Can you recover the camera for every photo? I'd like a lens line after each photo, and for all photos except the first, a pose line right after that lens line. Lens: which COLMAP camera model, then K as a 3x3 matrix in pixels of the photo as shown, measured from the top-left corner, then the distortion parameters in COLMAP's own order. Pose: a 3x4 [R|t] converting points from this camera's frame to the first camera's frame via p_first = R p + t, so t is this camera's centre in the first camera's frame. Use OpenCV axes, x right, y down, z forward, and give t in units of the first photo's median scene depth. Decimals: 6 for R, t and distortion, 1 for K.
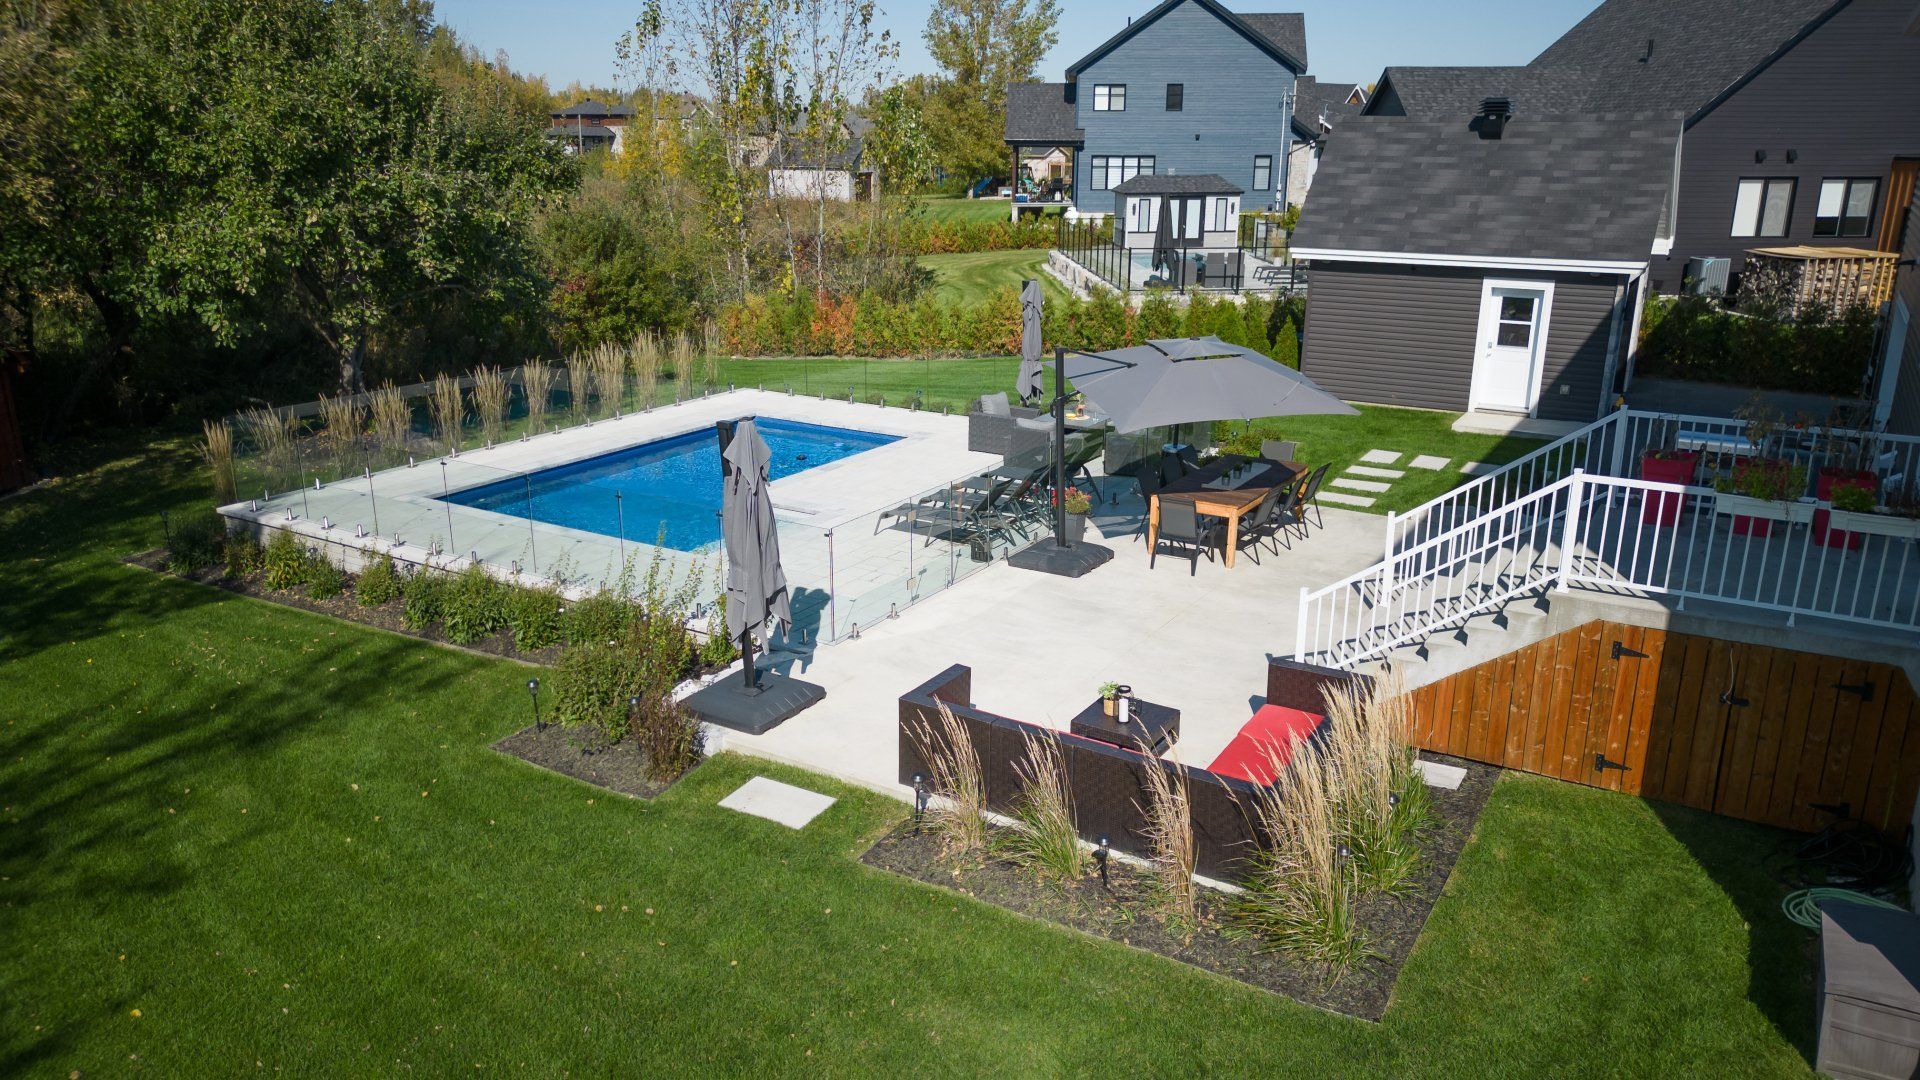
lens RADIAL K [[1334.7, 0, 958.3], [0, 1334.7, 539.0], [0, 0, 1]] dist [0.006635, 0.000480]
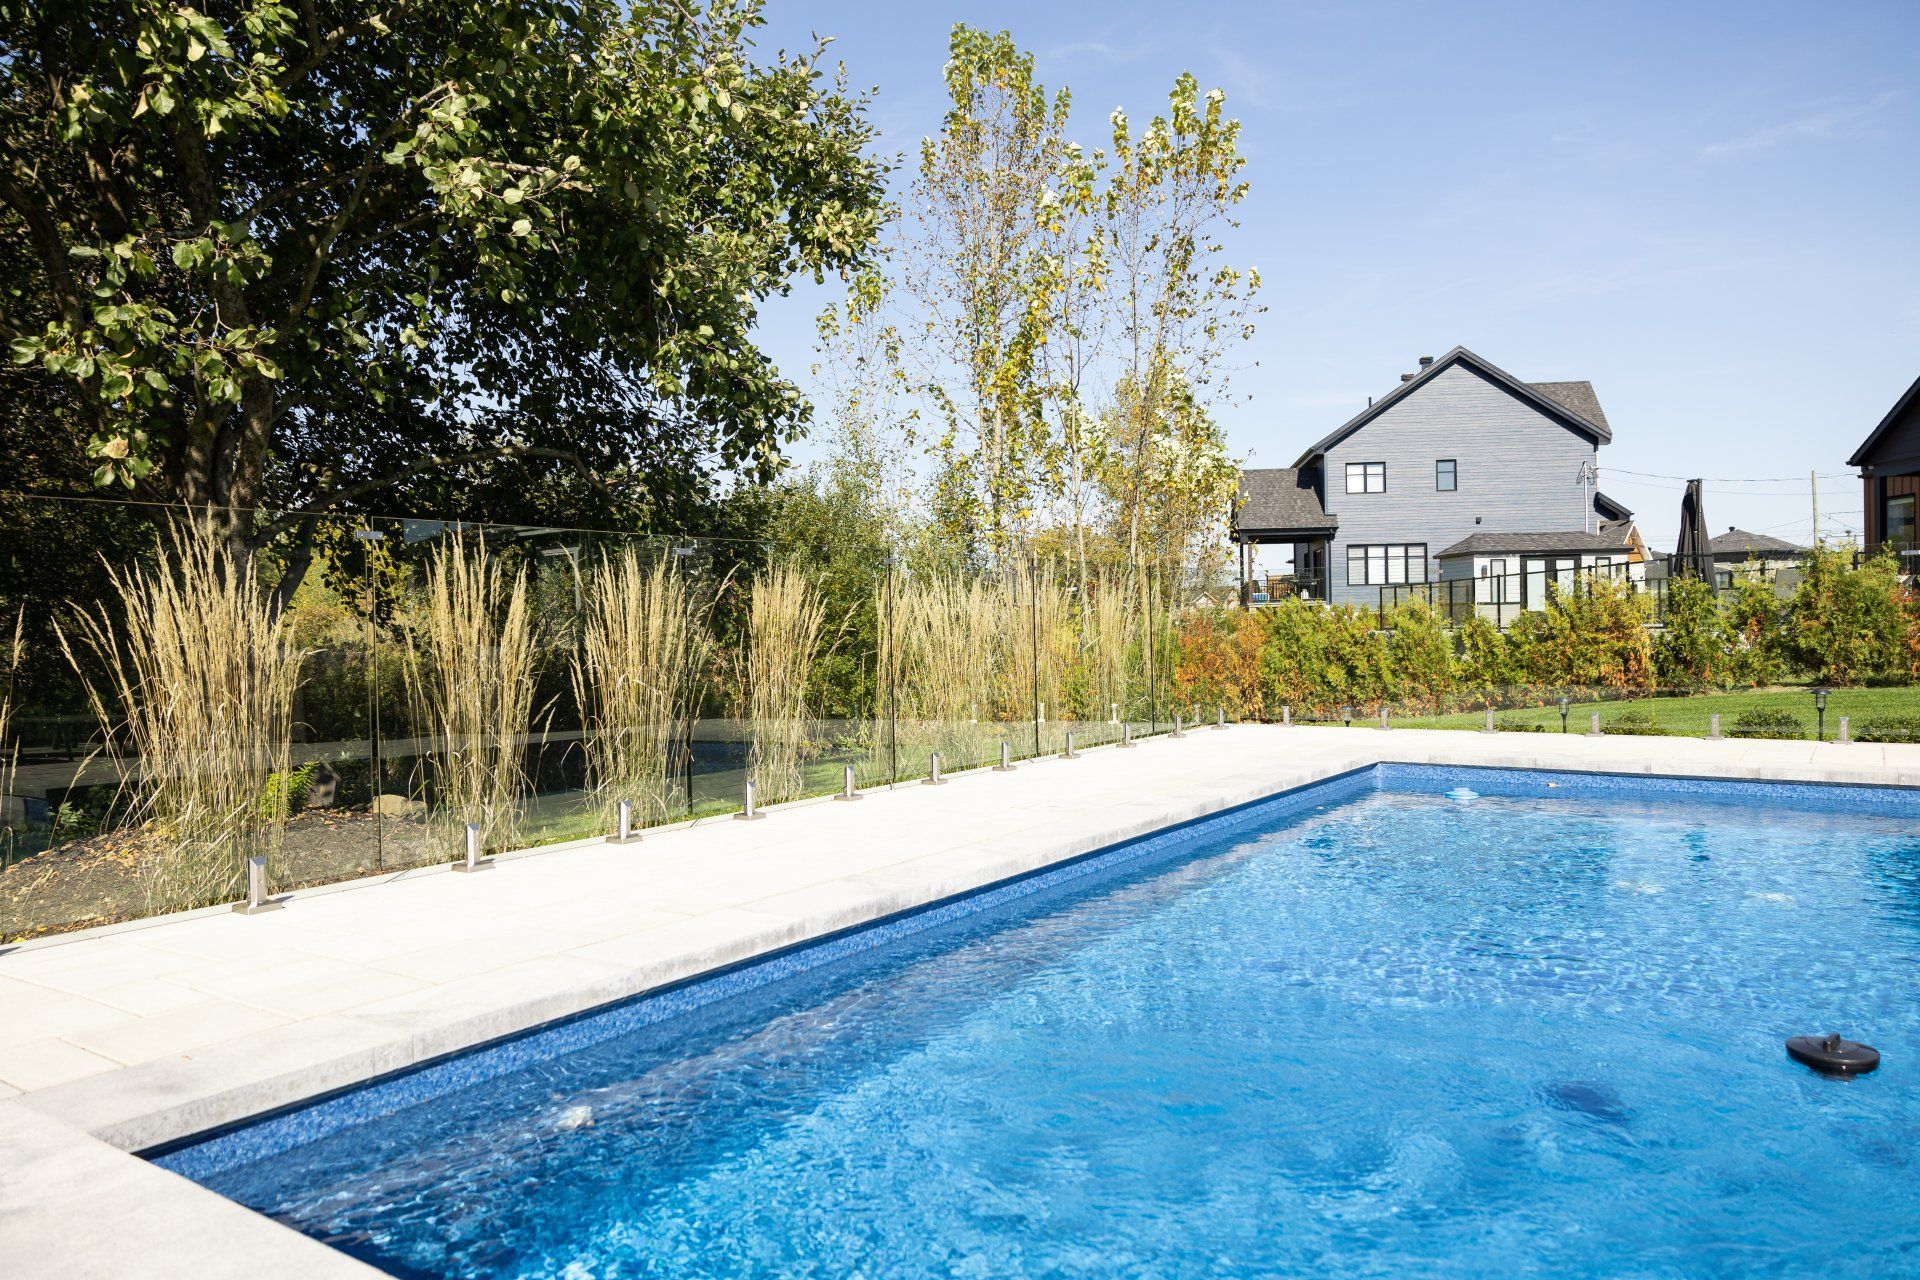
lens RADIAL K [[1291.5, 0, 961.3], [0, 1291.5, 639.3], [0, 0, 1]] dist [0.006826, 0.001647]
pose [[0.997728, -0.015920, -0.065470, -0.086270], [-0.002905, 0.960618, -0.277856, -0.010157], [0.067315, 0.277415, 0.958389, 0.241241]]
